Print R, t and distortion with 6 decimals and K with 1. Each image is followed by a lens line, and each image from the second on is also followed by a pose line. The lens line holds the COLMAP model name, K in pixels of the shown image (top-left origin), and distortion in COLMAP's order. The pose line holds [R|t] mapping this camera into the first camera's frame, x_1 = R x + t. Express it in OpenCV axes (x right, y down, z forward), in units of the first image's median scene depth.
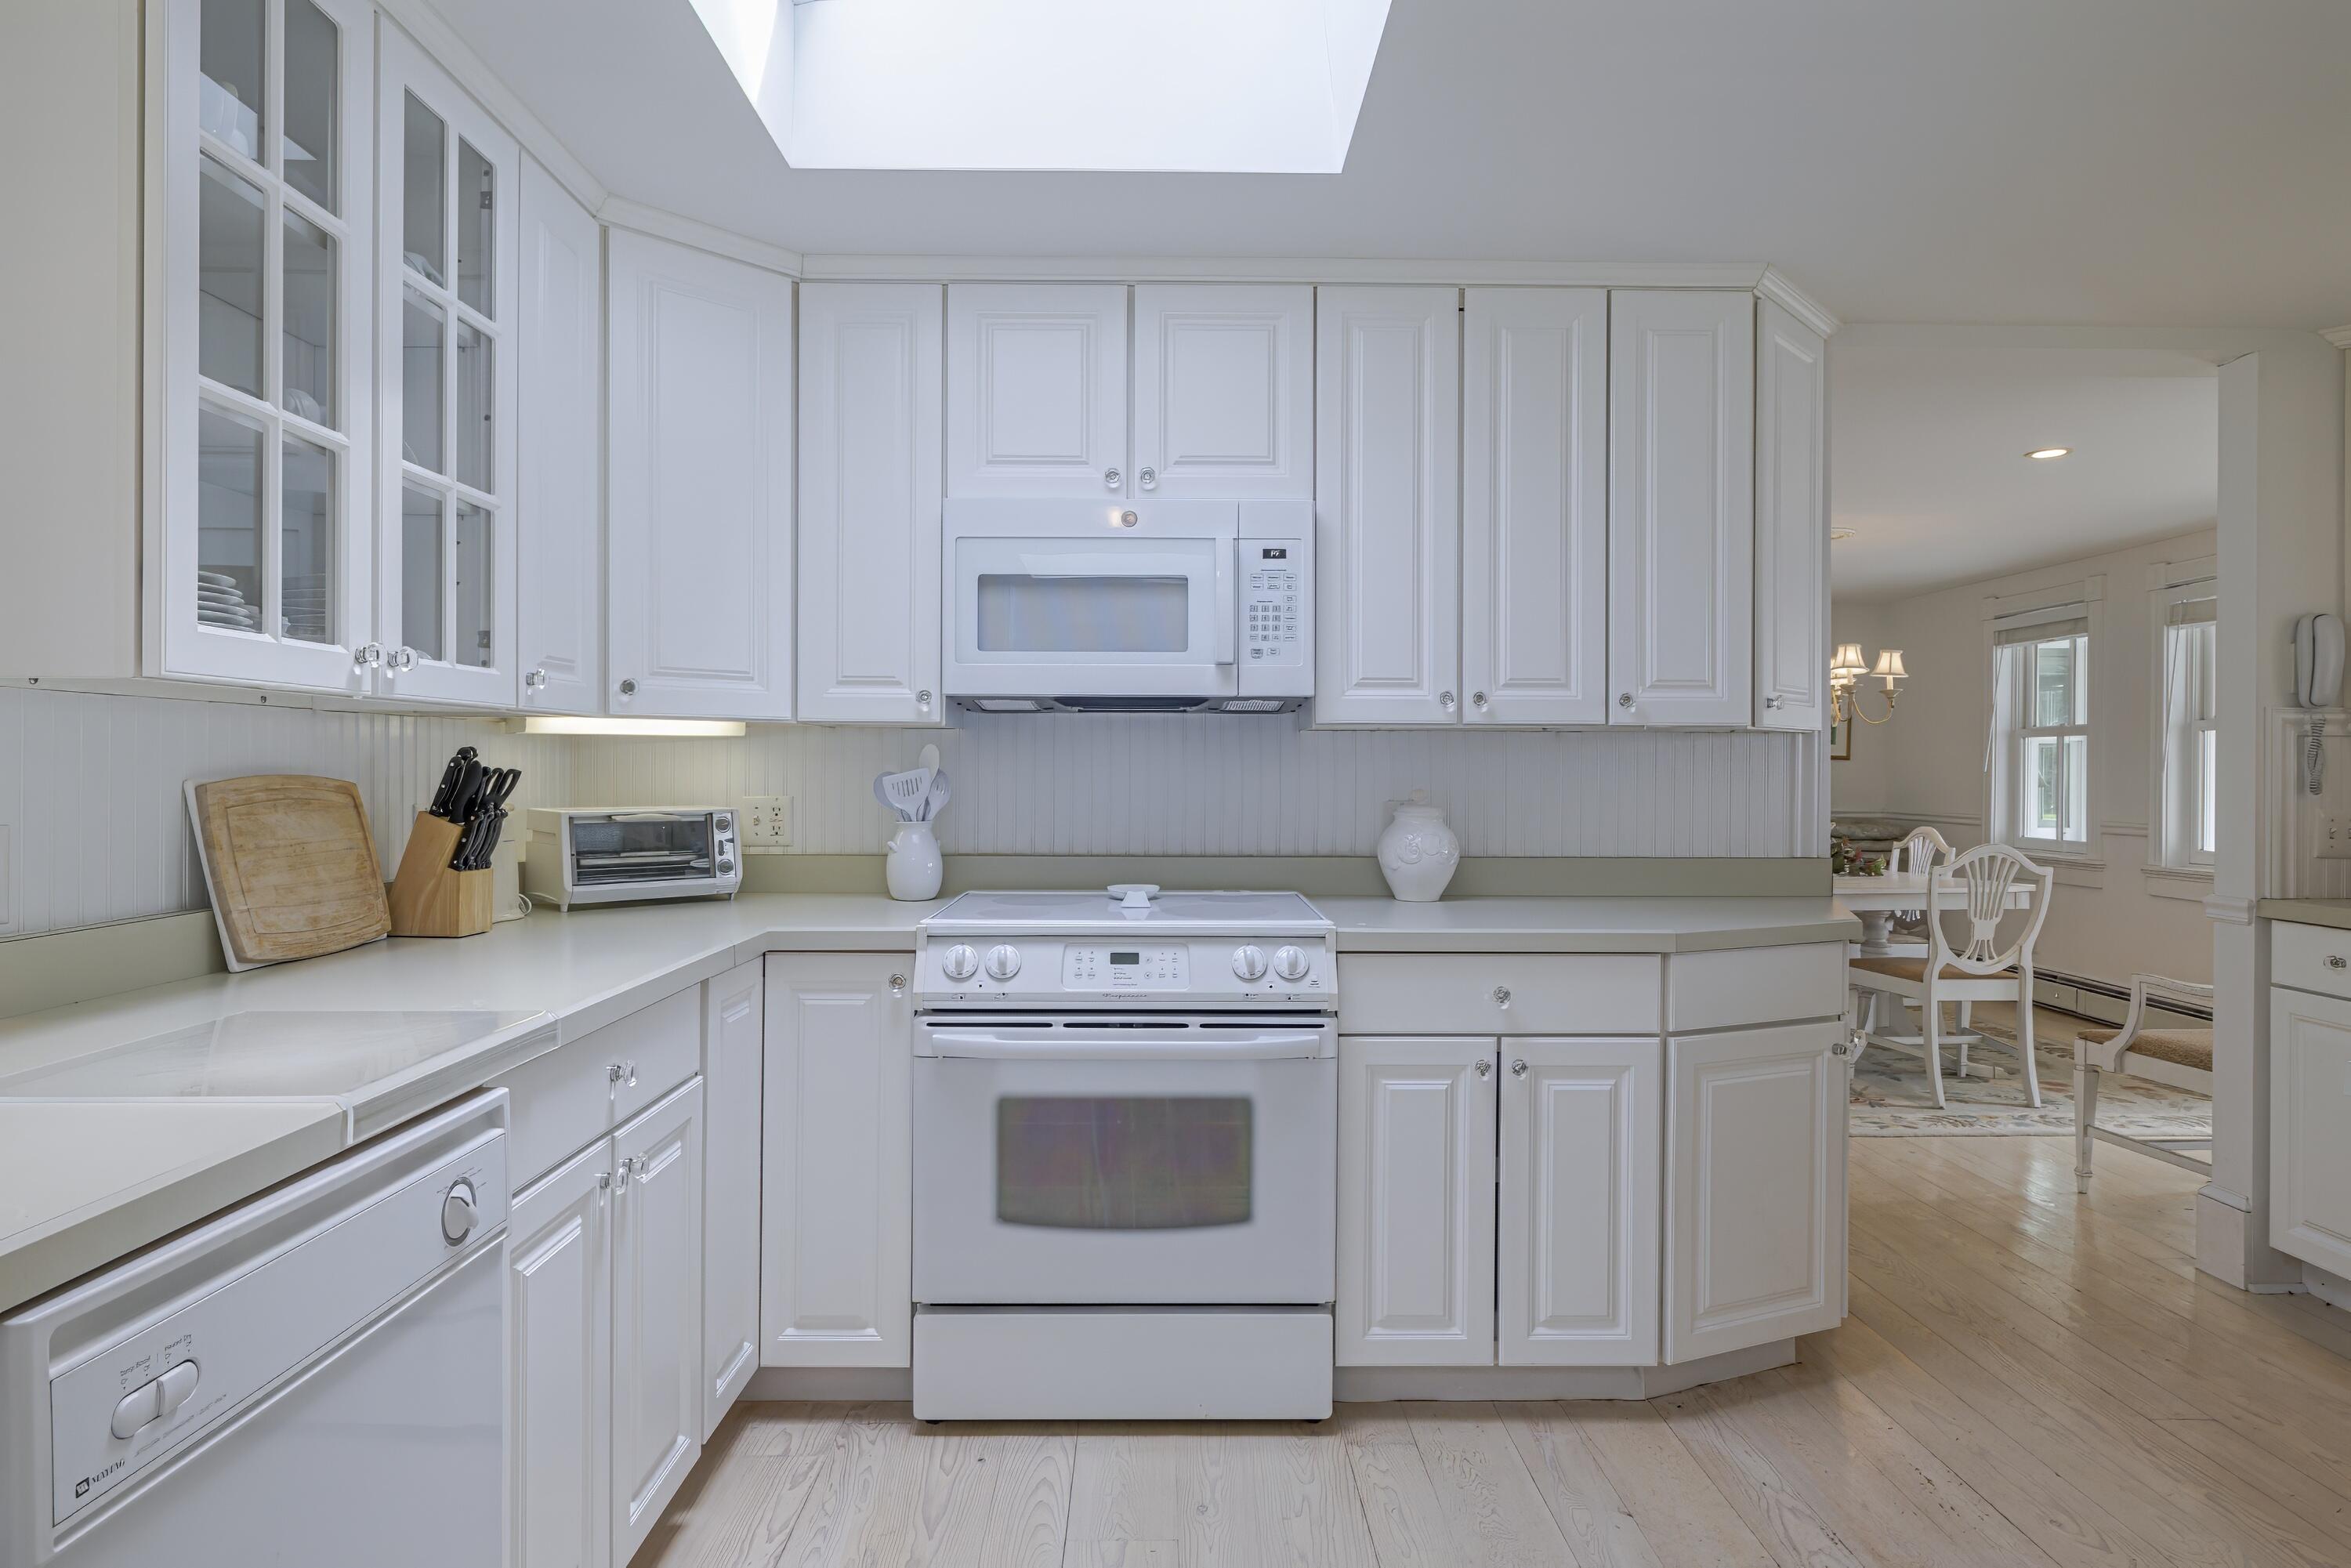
lens RADIAL K [[1385.6, 0, 1175.7], [0, 1385.6, 780.5], [0, 0, 1]] dist [-0.000400, -0.000237]
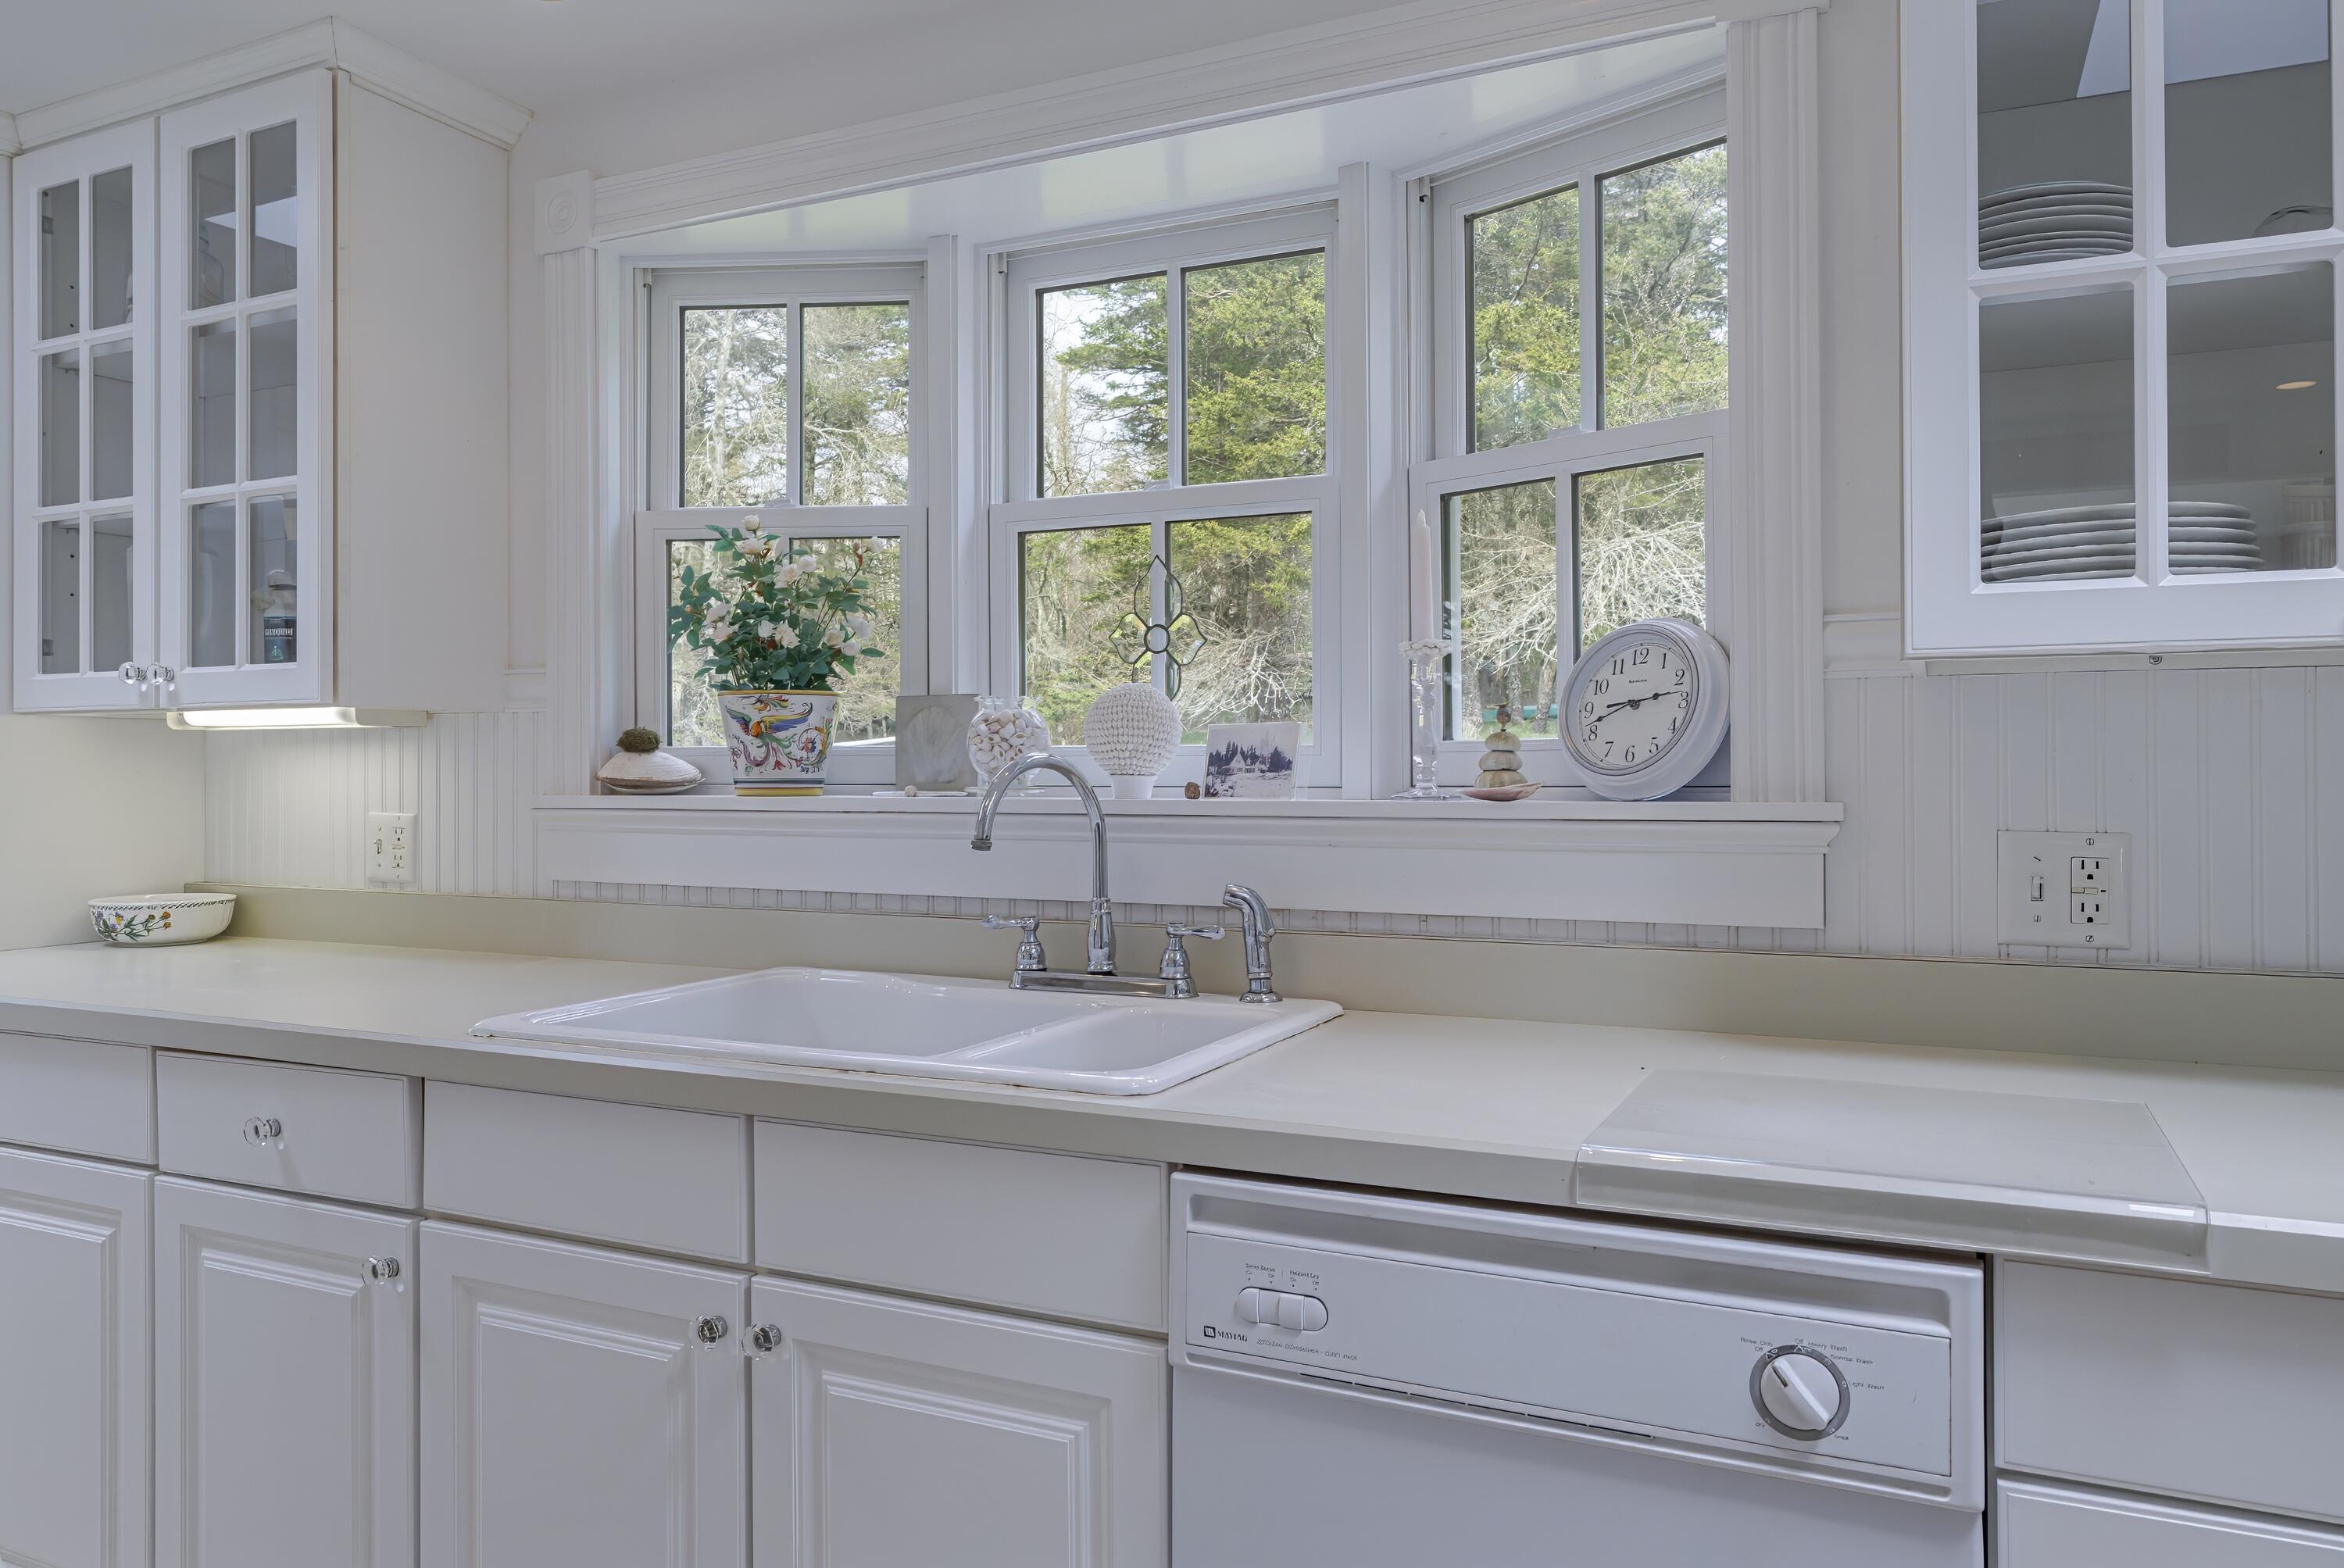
lens RADIAL K [[1088.3, 0, 1172.1], [0, 1088.3, 782.7], [0, 0, 1]] dist [0.004575, 0.000621]
pose [[-0.309982, 0.001239, -0.950742, 0.025318], [-0.004754, 0.999985, 0.002854, -0.005243], [0.950731, 0.005405, -0.309971, 1.922106]]
